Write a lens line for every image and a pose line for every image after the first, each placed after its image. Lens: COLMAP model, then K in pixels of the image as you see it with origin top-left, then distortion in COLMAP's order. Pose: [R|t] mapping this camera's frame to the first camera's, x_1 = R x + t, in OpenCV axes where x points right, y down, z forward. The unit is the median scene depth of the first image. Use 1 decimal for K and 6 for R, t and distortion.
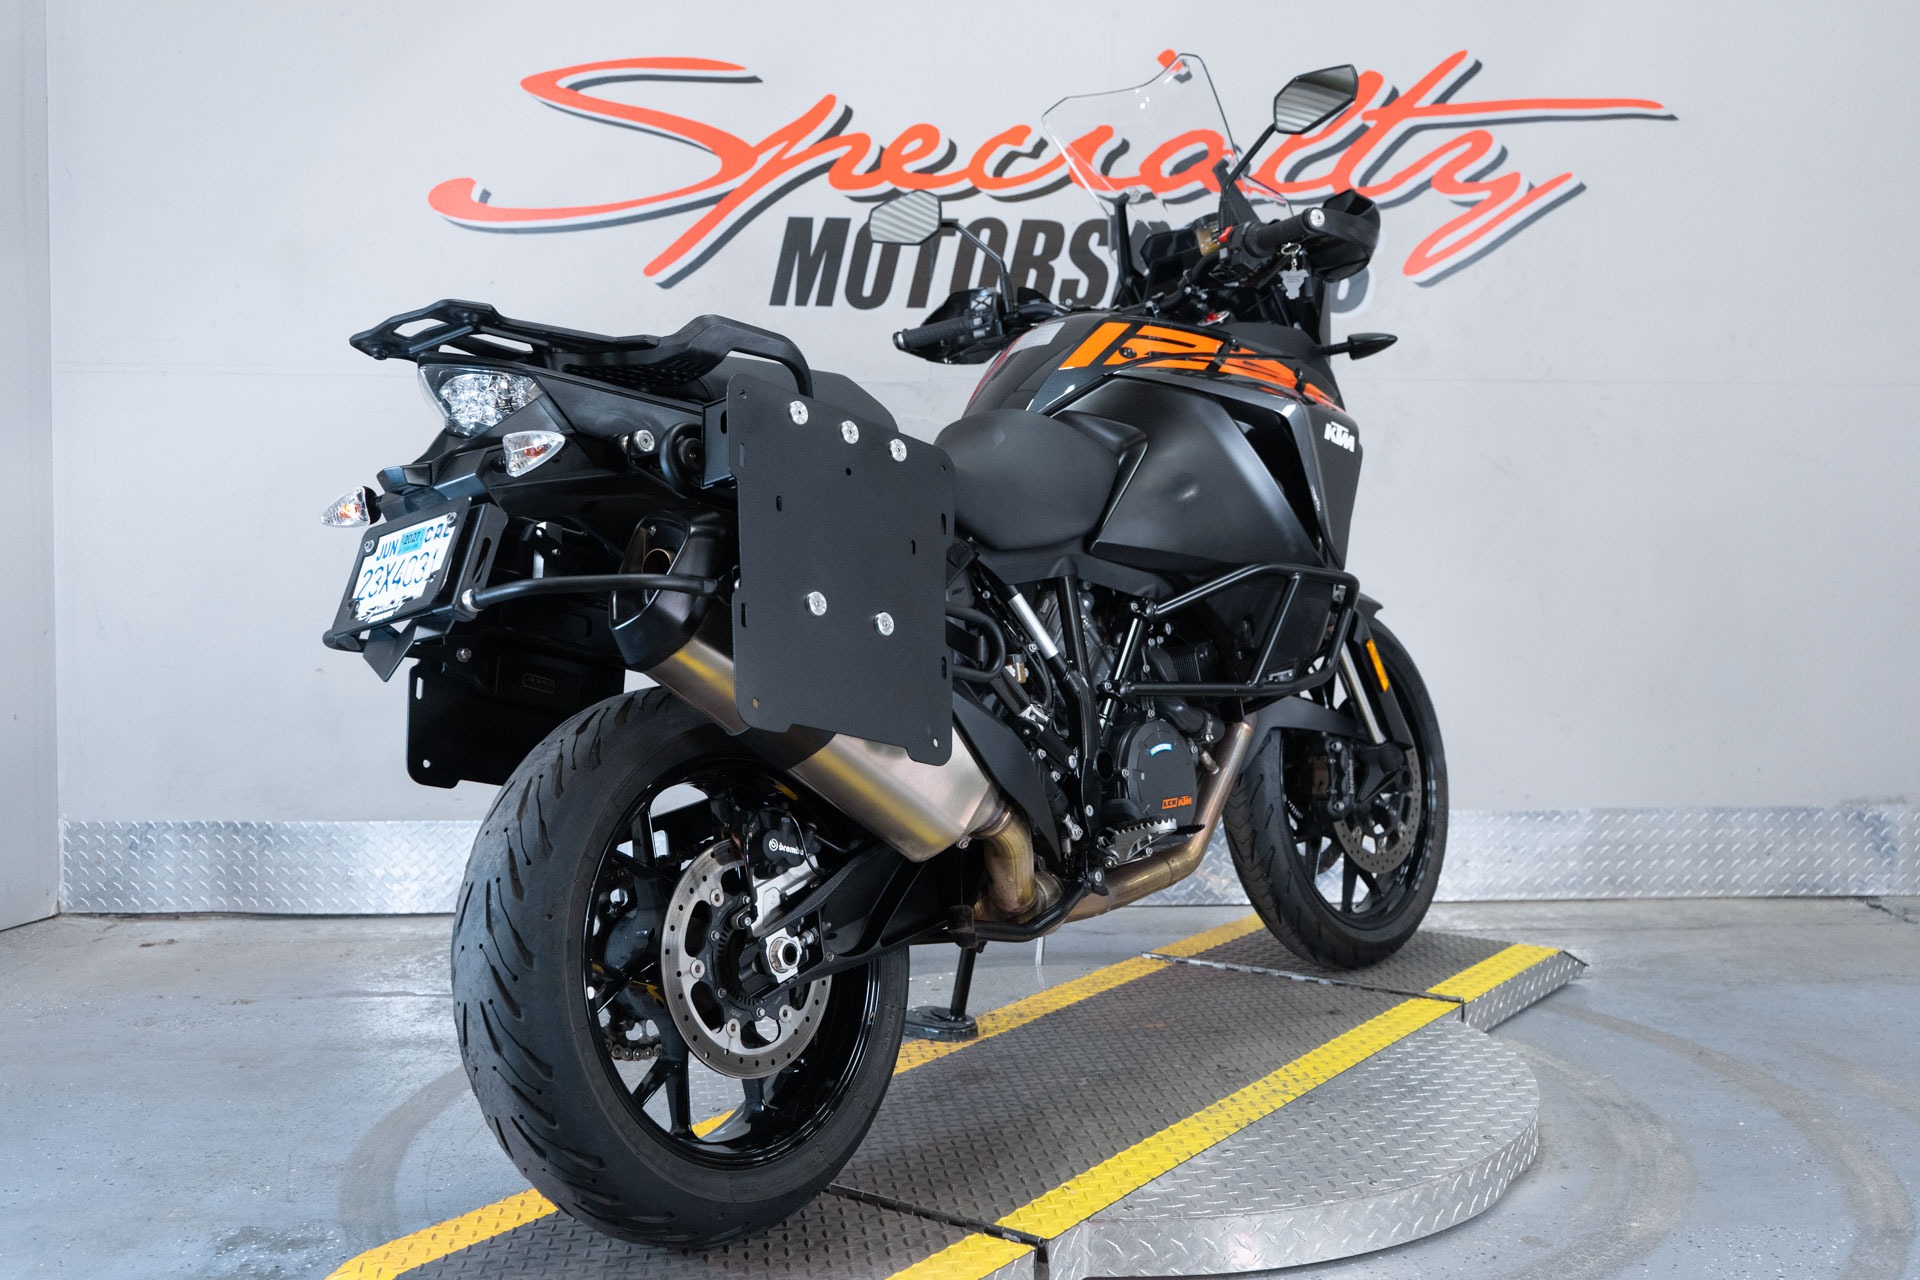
lens RADIAL K [[2037.5, 0, 960.2], [0, 2037.5, 642.6], [0, 0, 1]] dist [0.007584, 0.000000]
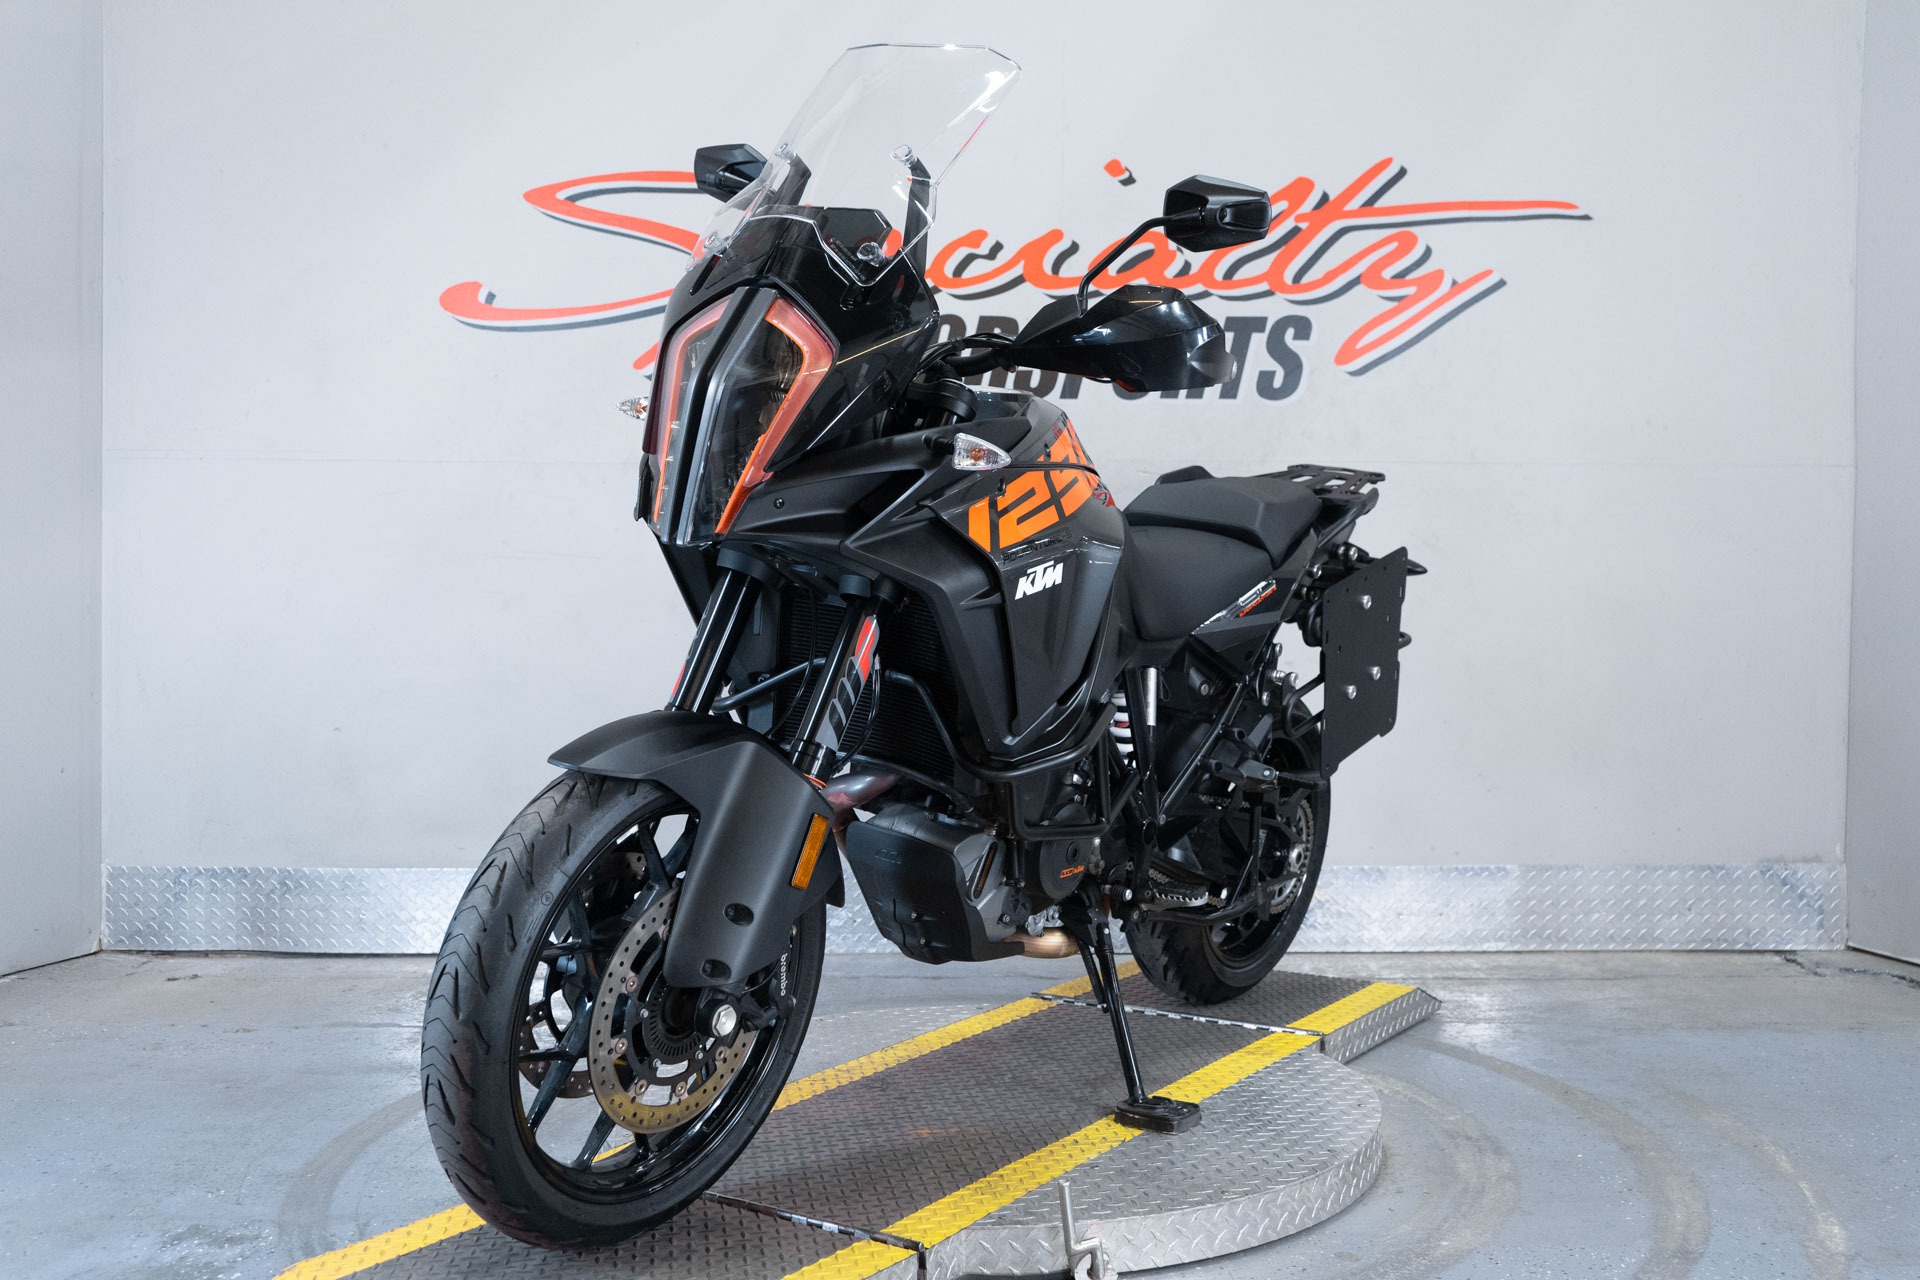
lens RADIAL K [[1968.6, 0, 955.2], [0, 1968.6, 637.2], [0, 0, 1]] dist [0.003925, 0.000000]
pose [[0.998766, 0.001771, -0.049637, 0.069985], [-0.003555, 0.999350, -0.035877, 0.000915], [0.049541, 0.036009, 0.998123, -0.040293]]
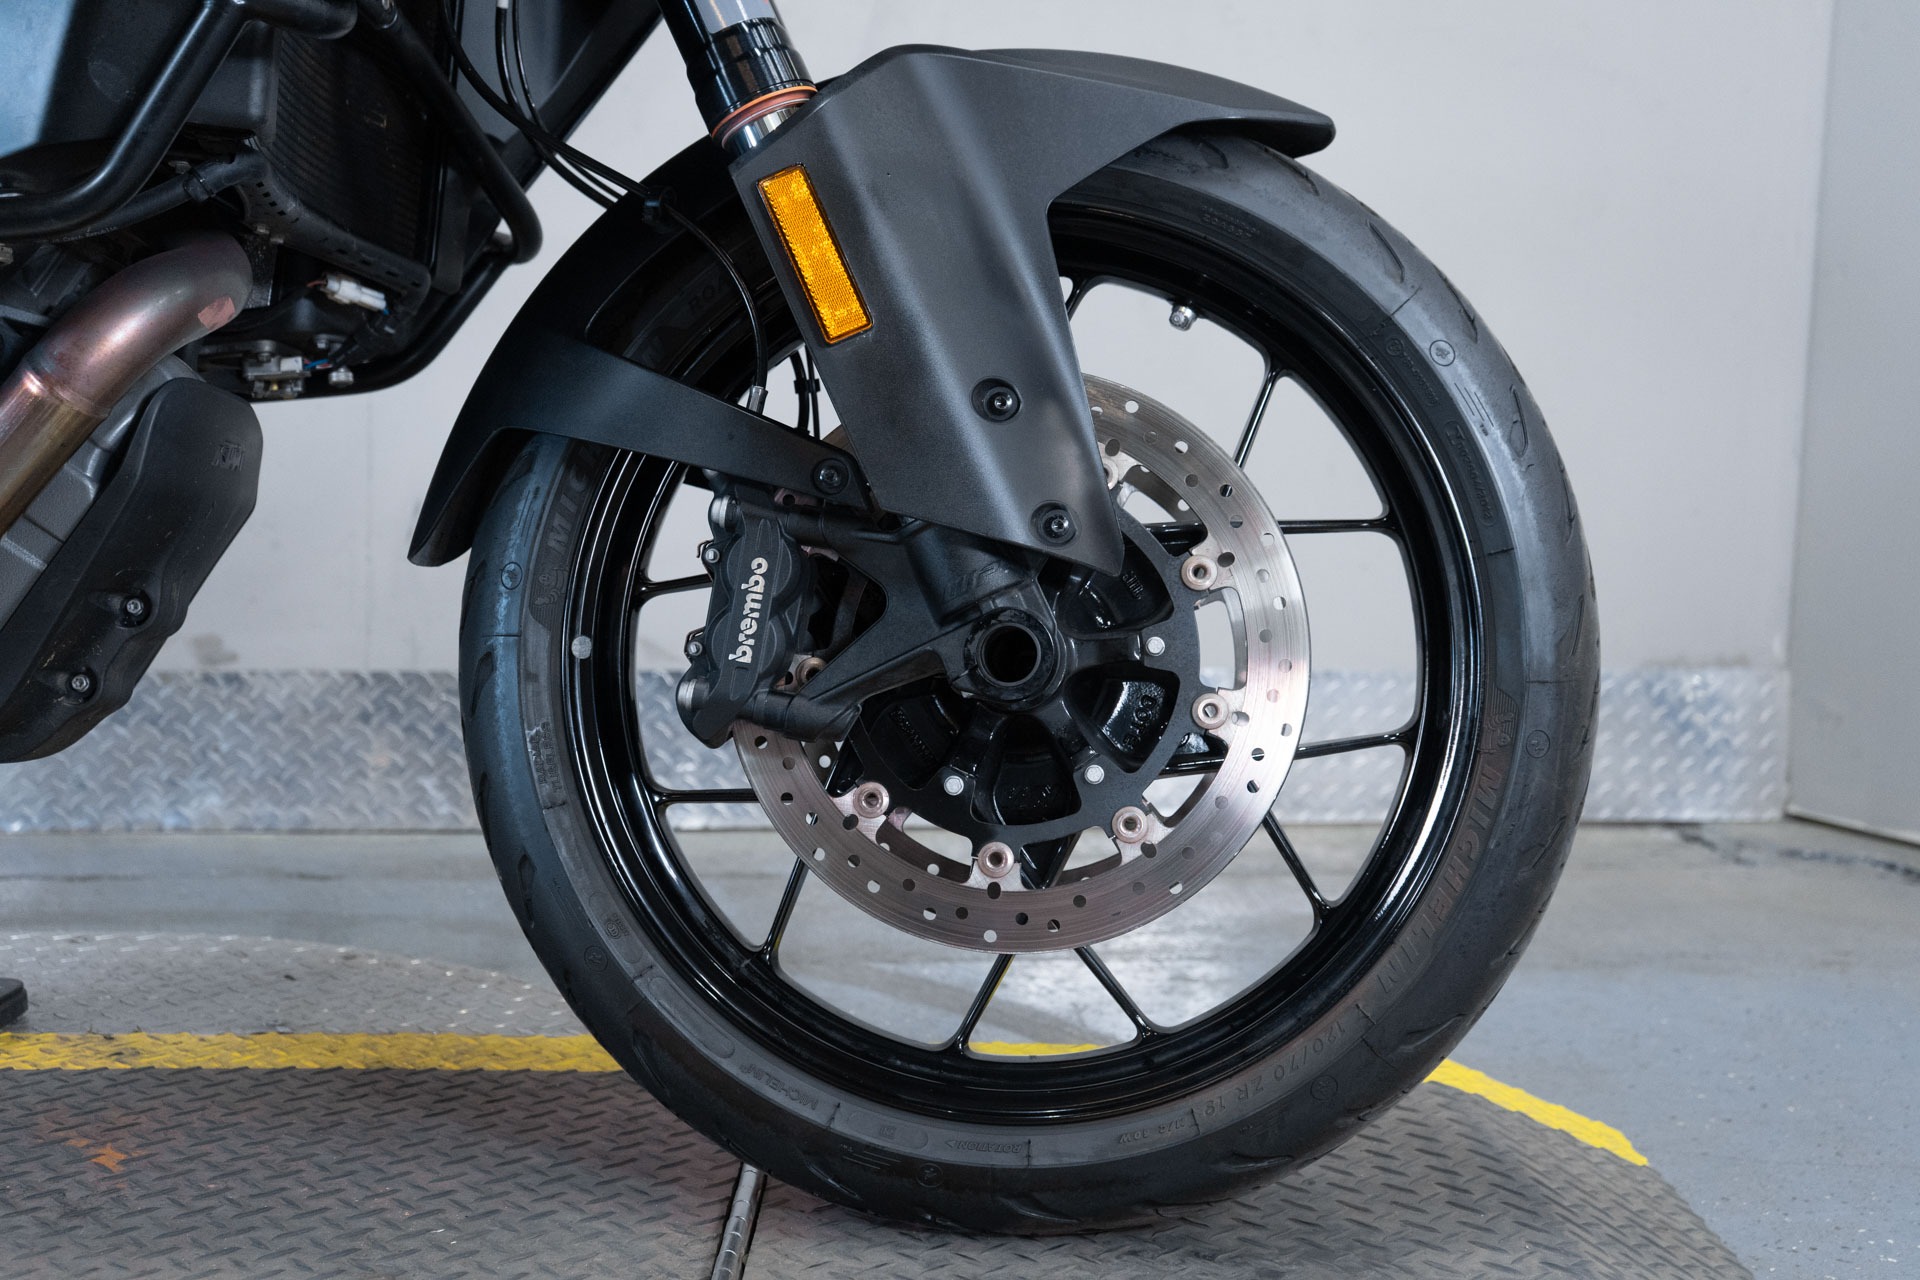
lens RADIAL K [[2327.6, 0, 963.5], [0, 2327.6, 647.5], [0, 0, 1]] dist [0.013433, 0.000000]
pose [[0.997078, 0.010972, 0.075597, 0.188807], [-0.013489, 0.999368, 0.032873, 0.055508], [-0.075189, -0.033797, 0.996596, 0.349197]]
